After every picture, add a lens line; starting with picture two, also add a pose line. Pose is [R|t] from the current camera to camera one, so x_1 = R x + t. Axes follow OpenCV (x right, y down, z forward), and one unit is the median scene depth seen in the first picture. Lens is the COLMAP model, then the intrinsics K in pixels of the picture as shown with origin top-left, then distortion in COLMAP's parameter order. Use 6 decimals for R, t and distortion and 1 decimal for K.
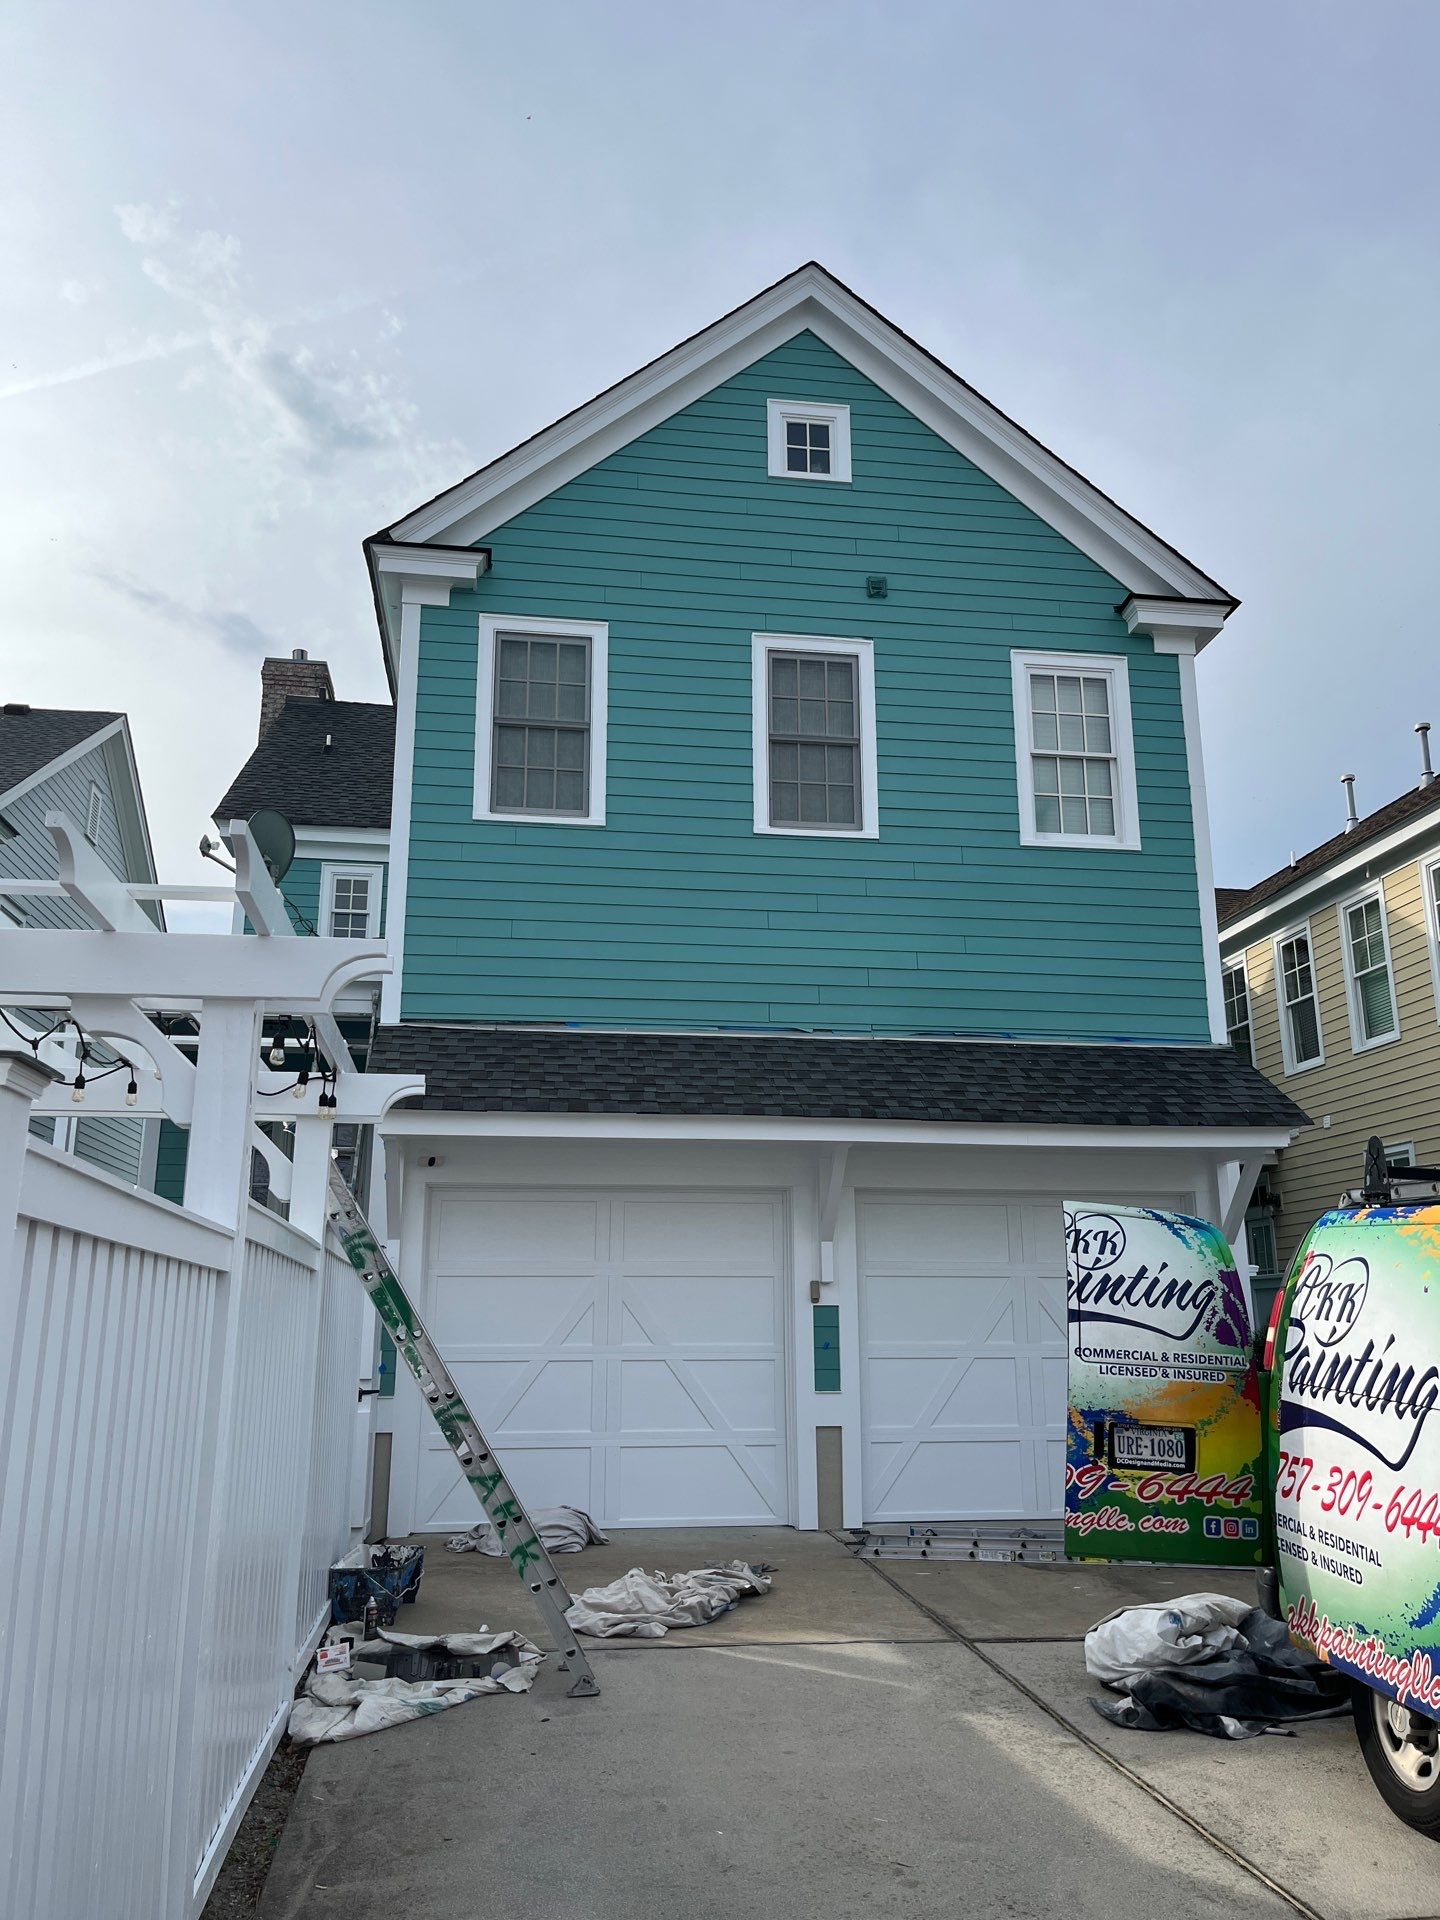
lens RADIAL K [[1417.8, 0, 711.9], [0, 1417.8, 958.5], [0, 0, 1]] dist [0.105380, -0.179283]
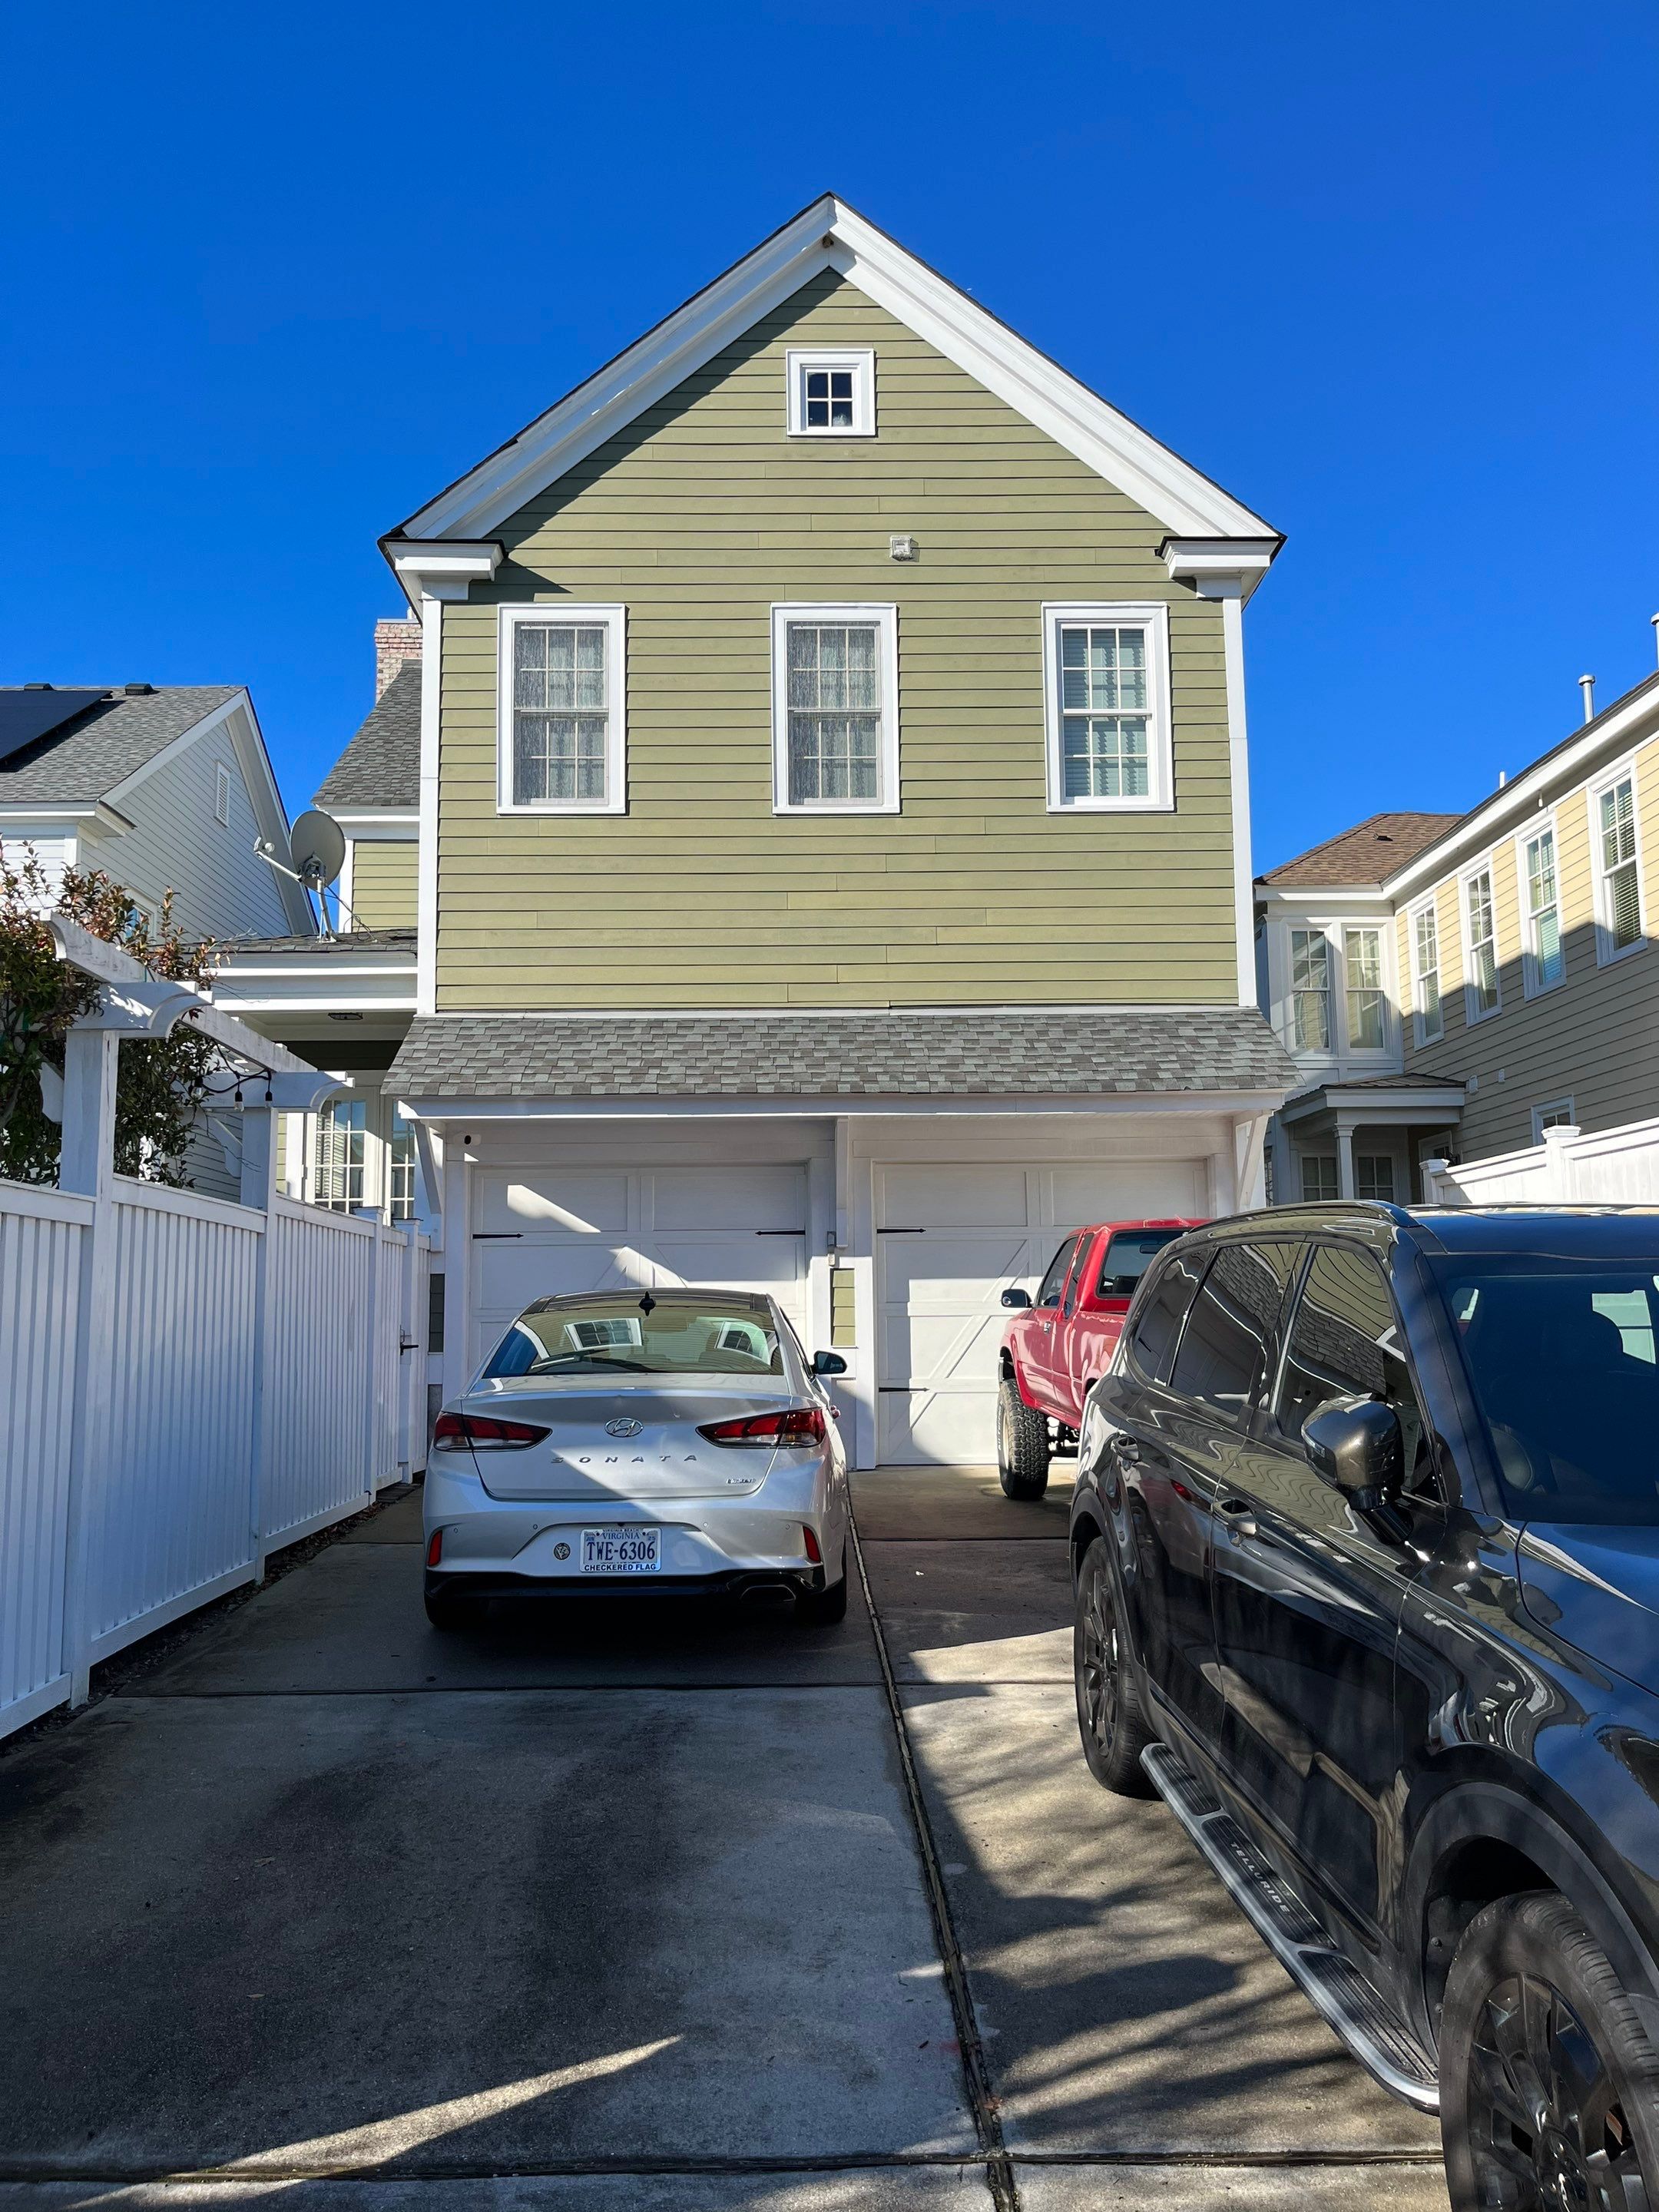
lens RADIAL K [[1633.4, 0, 820.2], [0, 1633.4, 1104.3], [0, 0, 1]] dist [0.105380, -0.179283]
pose [[0.991967, -0.024571, -0.124086, 0.199253], [0.040231, 0.991299, 0.125328, -0.027683], [0.119927, -0.129313, 0.984325, -0.167989]]
